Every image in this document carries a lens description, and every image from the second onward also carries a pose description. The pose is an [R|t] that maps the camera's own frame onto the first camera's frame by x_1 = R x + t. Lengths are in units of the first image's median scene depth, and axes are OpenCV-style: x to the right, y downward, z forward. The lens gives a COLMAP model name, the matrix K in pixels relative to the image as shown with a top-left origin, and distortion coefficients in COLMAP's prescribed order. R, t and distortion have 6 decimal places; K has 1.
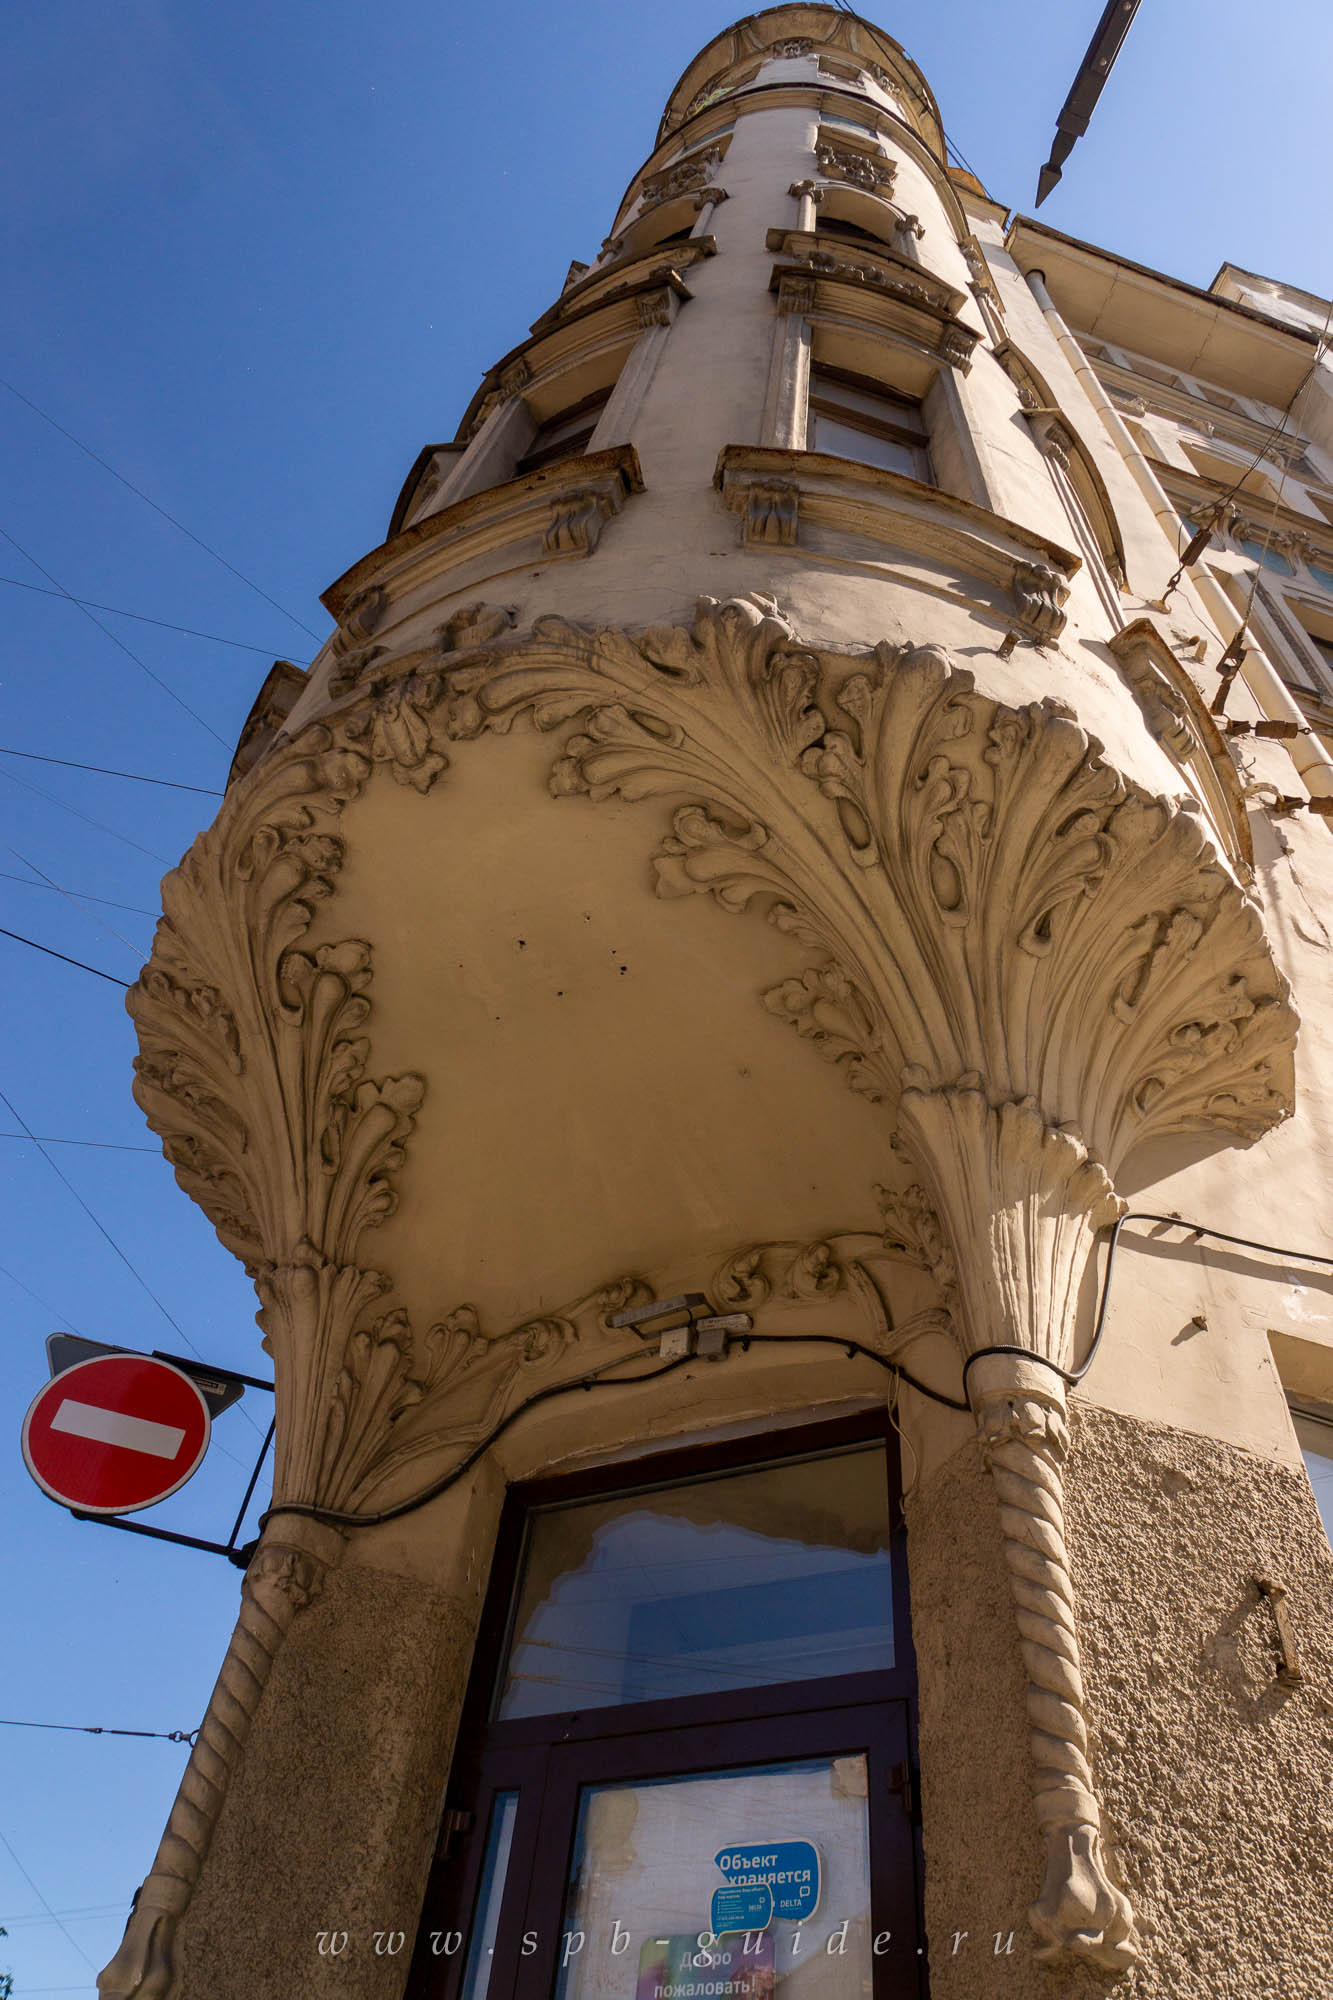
lens RADIAL K [[1329.1, 0, 659.1], [0, 1329.1, 990.9], [0, 0, 1]] dist [-0.006157, -0.006491]
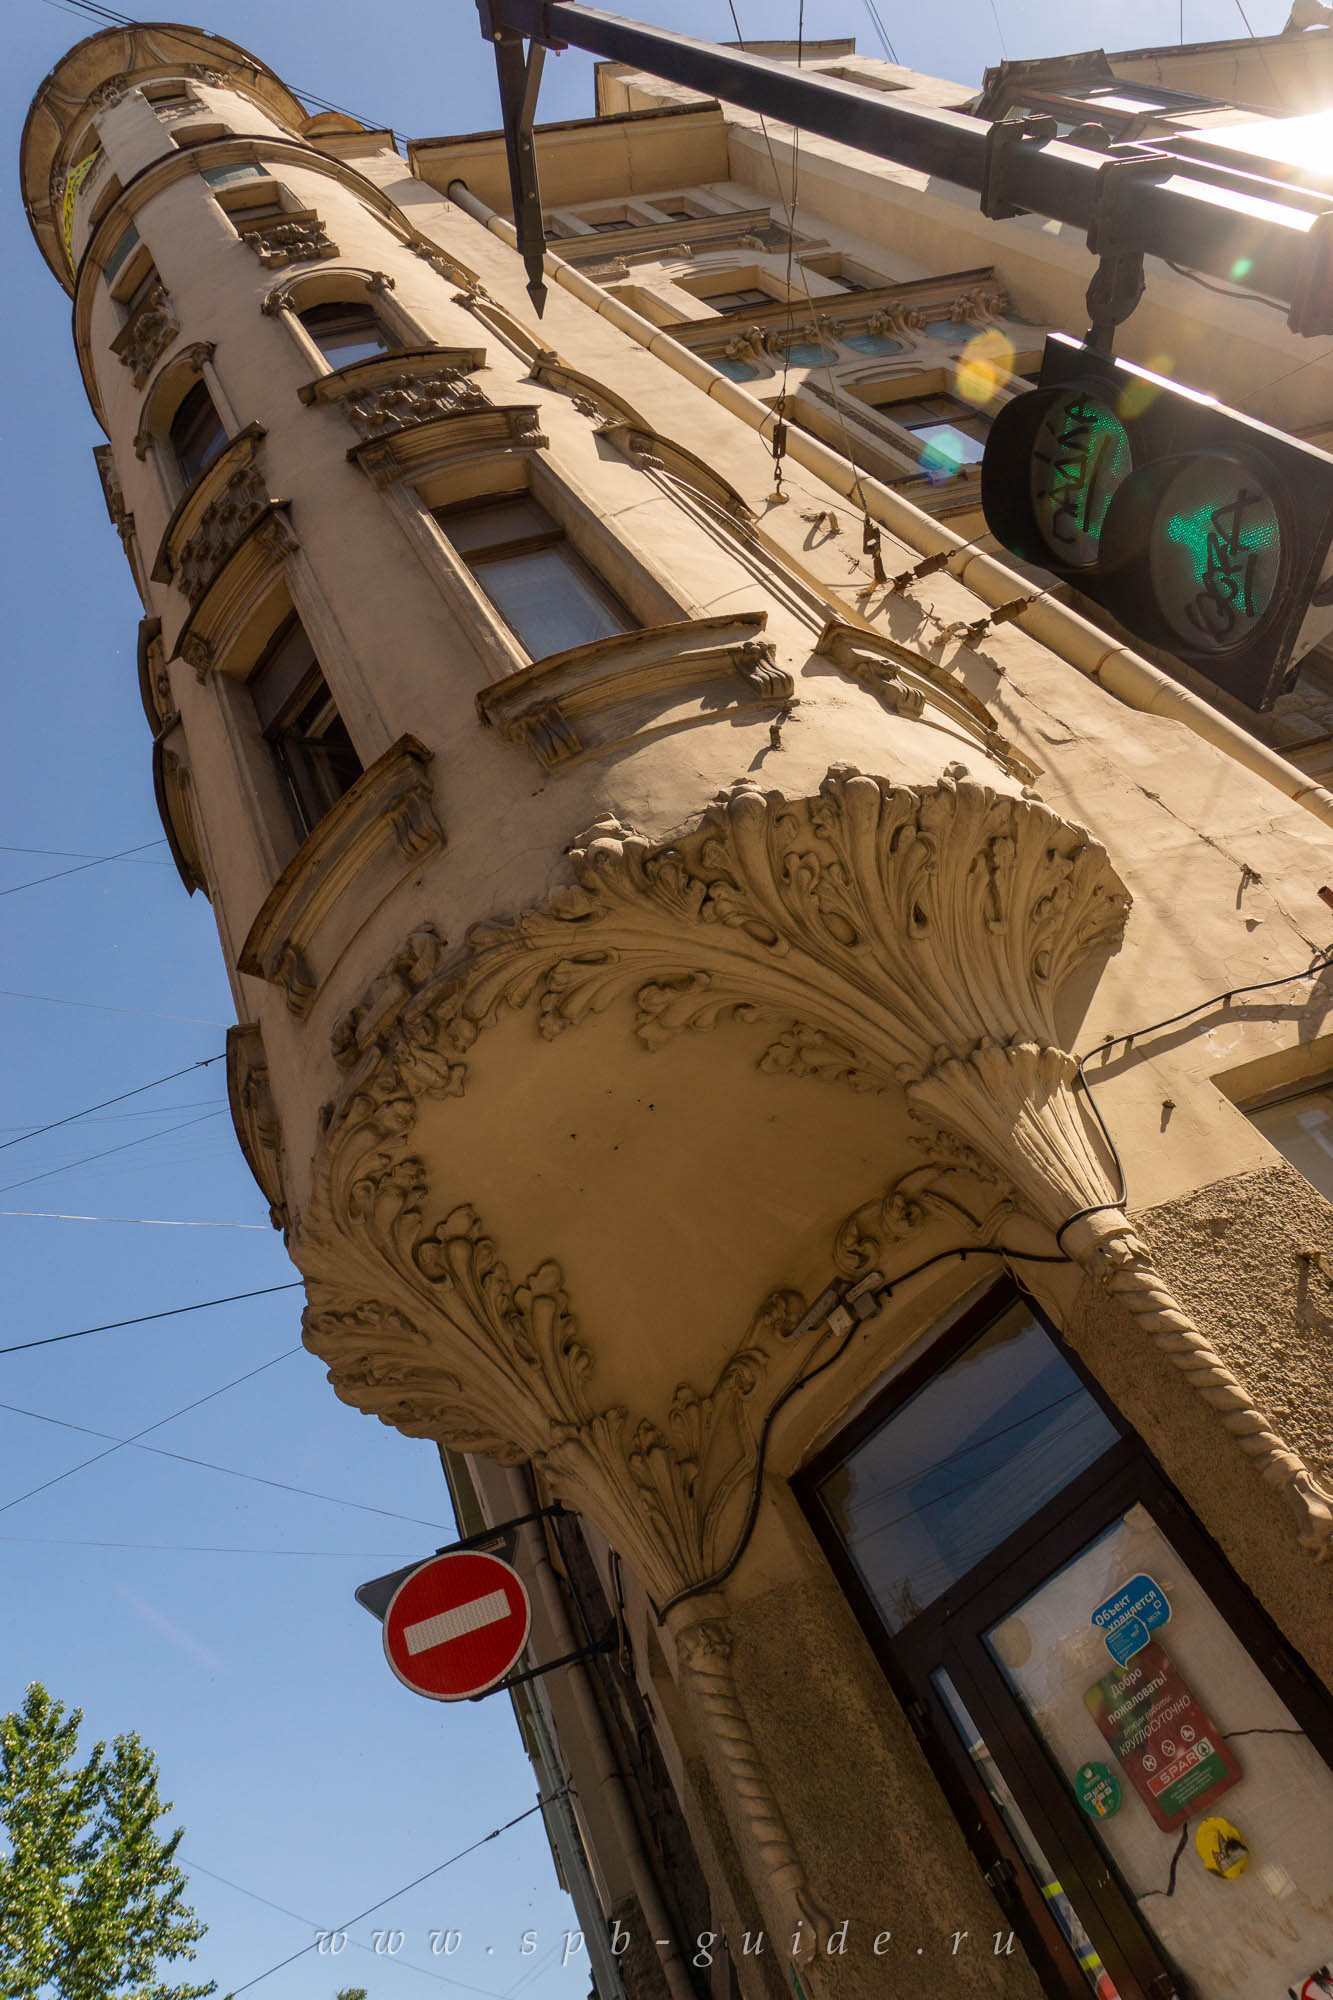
lens RADIAL K [[1329.1, 0, 659.1], [0, 1329.1, 990.9], [0, 0, 1]] dist [-0.006157, -0.006491]
pose [[0.827865, -0.554244, 0.086333, -0.076777], [0.544352, 0.830967, 0.114780, -0.275691], [-0.135356, -0.048027, 0.989632, -0.264590]]
